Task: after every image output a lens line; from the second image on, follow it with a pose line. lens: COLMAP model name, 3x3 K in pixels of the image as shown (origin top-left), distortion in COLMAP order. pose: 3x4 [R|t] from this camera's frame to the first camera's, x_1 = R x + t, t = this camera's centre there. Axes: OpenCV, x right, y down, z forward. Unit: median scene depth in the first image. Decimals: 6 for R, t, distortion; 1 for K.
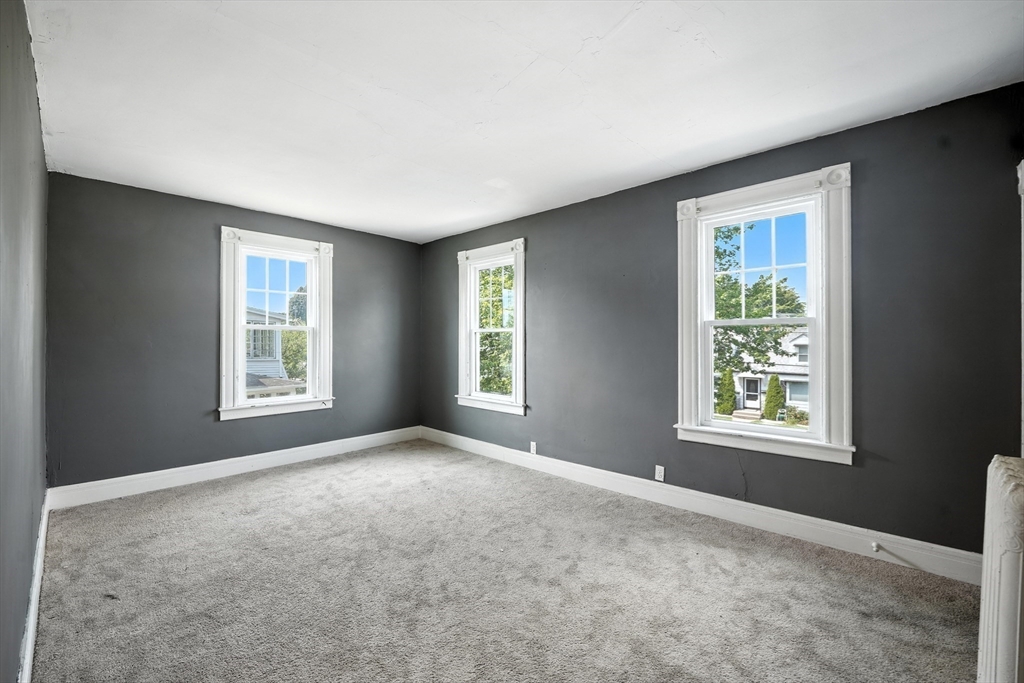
lens RADIAL K [[425.2, 0, 514.1], [0, 425.2, 338.0], [0, 0, 1]] dist [-0.003948, -0.000686]
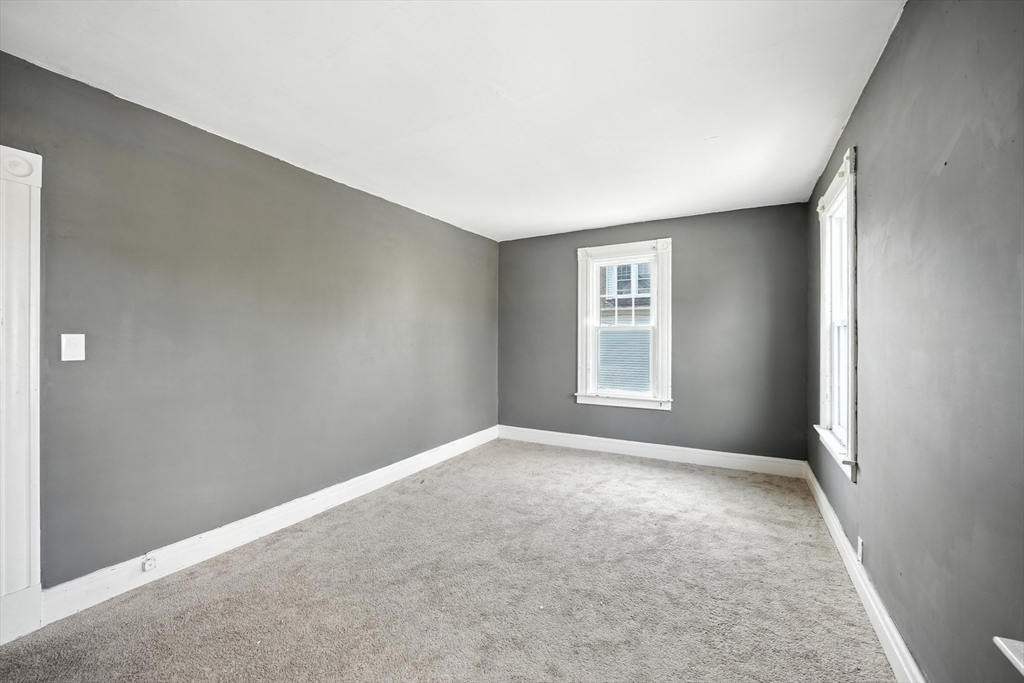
lens RADIAL K [[425.2, 0, 514.1], [0, 425.2, 338.0], [0, 0, 1]] dist [-0.003948, -0.000686]
pose [[0.234716, -0.001705, -0.972062, 0.498014], [0.002659, 0.999996, -0.001113, 0.002912], [0.972060, -0.002323, 0.234720, 0.531848]]
